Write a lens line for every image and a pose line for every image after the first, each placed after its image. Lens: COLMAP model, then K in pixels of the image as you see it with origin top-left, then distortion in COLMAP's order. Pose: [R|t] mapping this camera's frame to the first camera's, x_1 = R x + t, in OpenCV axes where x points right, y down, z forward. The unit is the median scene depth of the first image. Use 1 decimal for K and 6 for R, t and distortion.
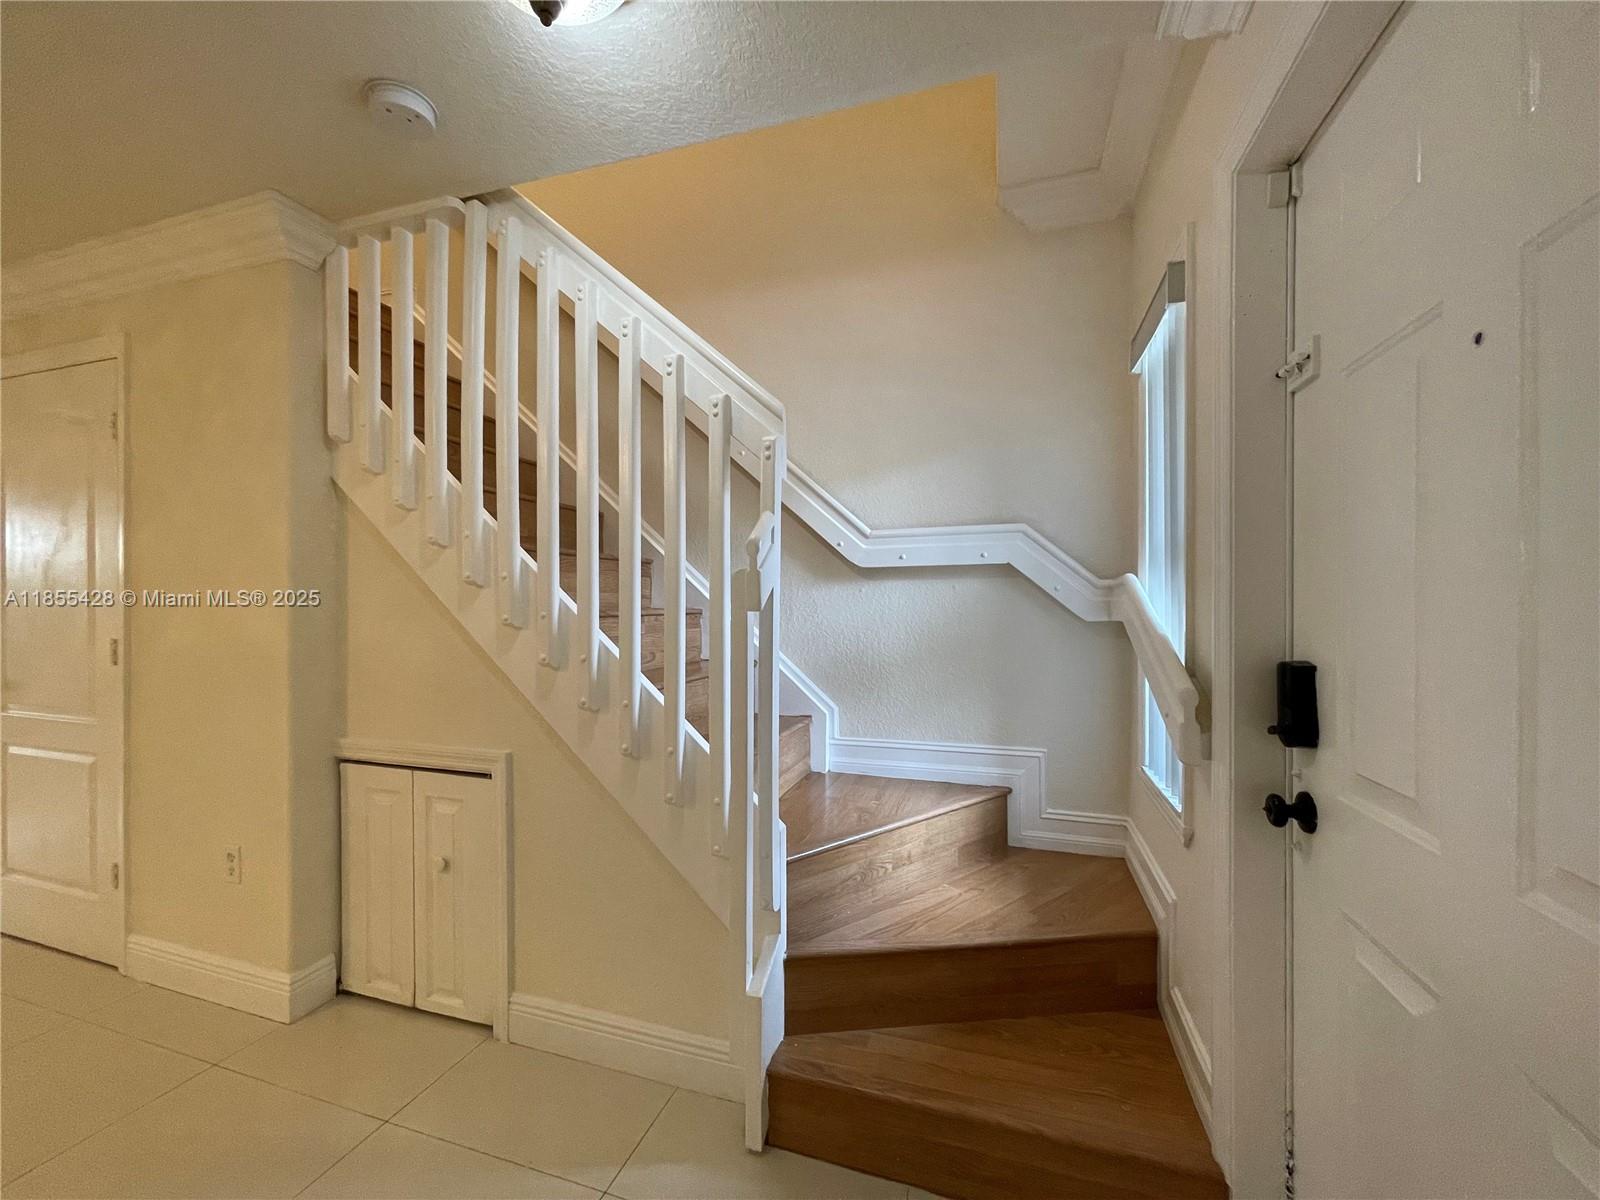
lens RADIAL K [[641.2, 0, 803.7], [0, 641.2, 607.9], [0, 0, 1]] dist [-0.001199, 0.000121]
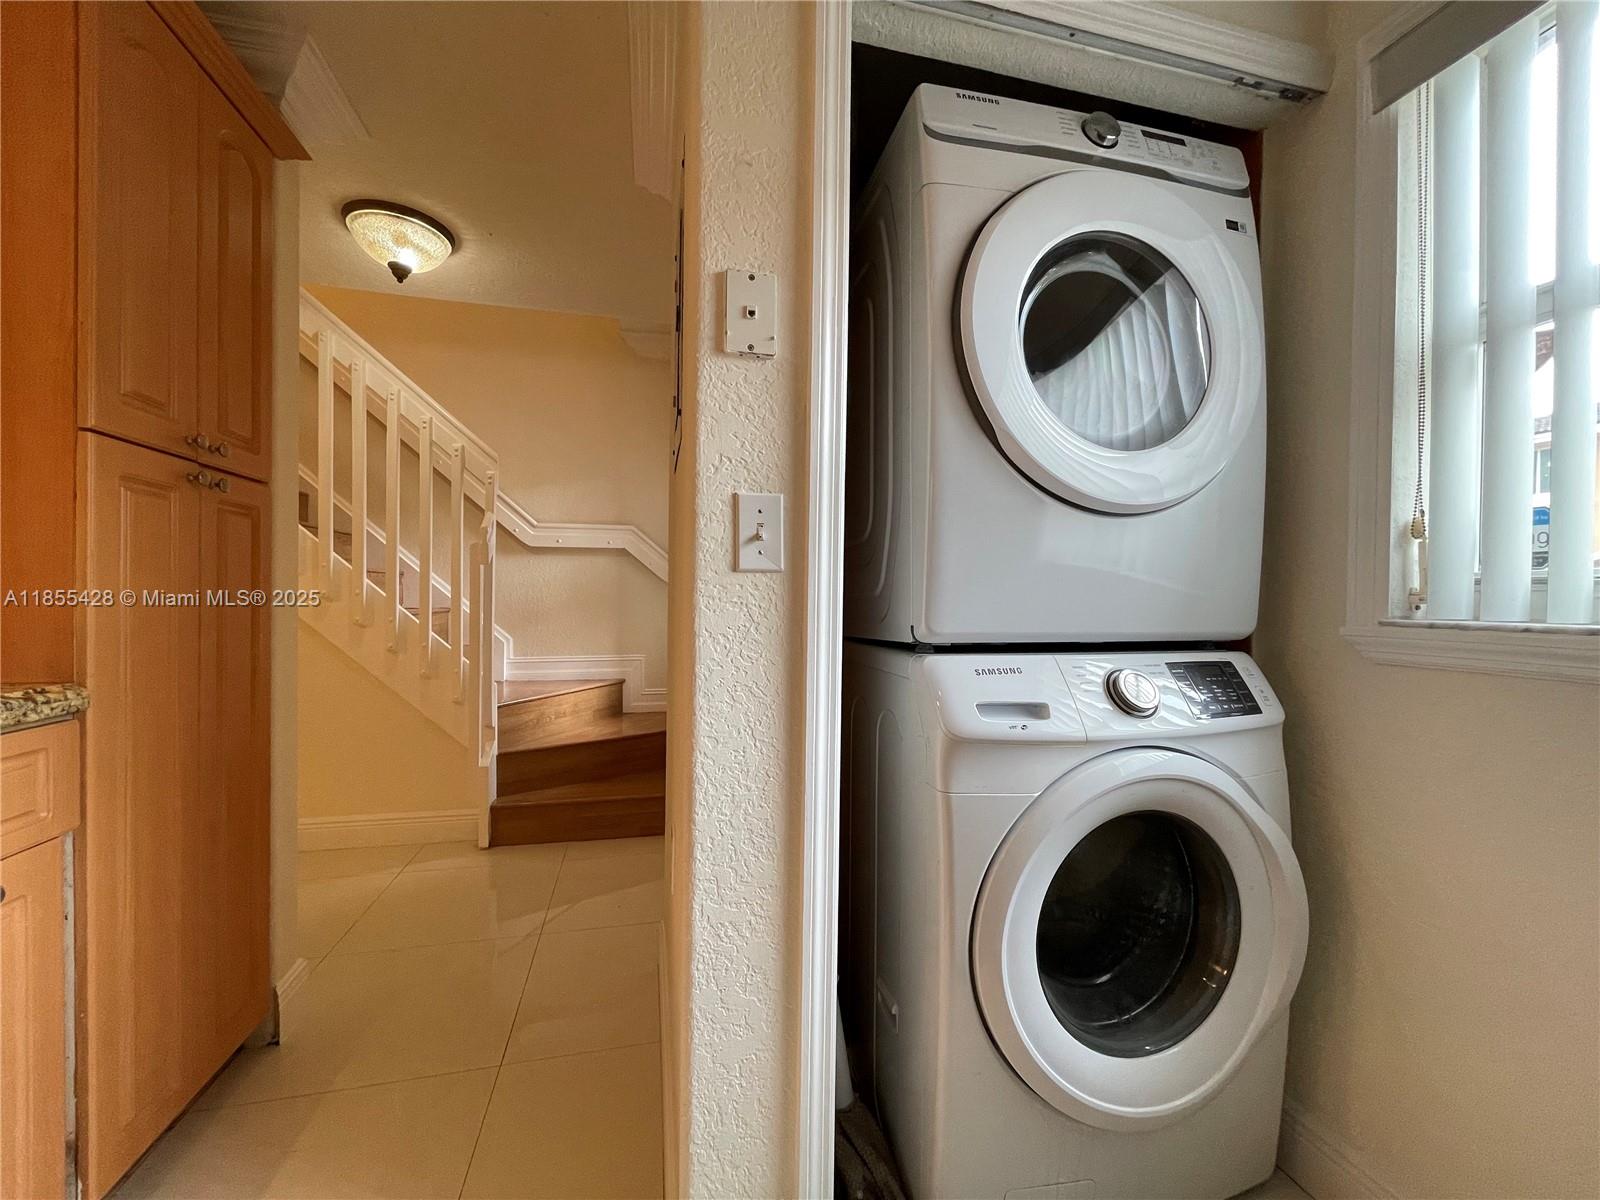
lens RADIAL K [[641.2, 0, 803.7], [0, 641.2, 607.9], [0, 0, 1]] dist [-0.001199, 0.000121]
pose [[0.851416, 0.001096, 0.524489, -0.201359], [-0.009087, 0.999879, 0.012663, 0.075414], [-0.524412, -0.015547, 0.851323, -0.842189]]
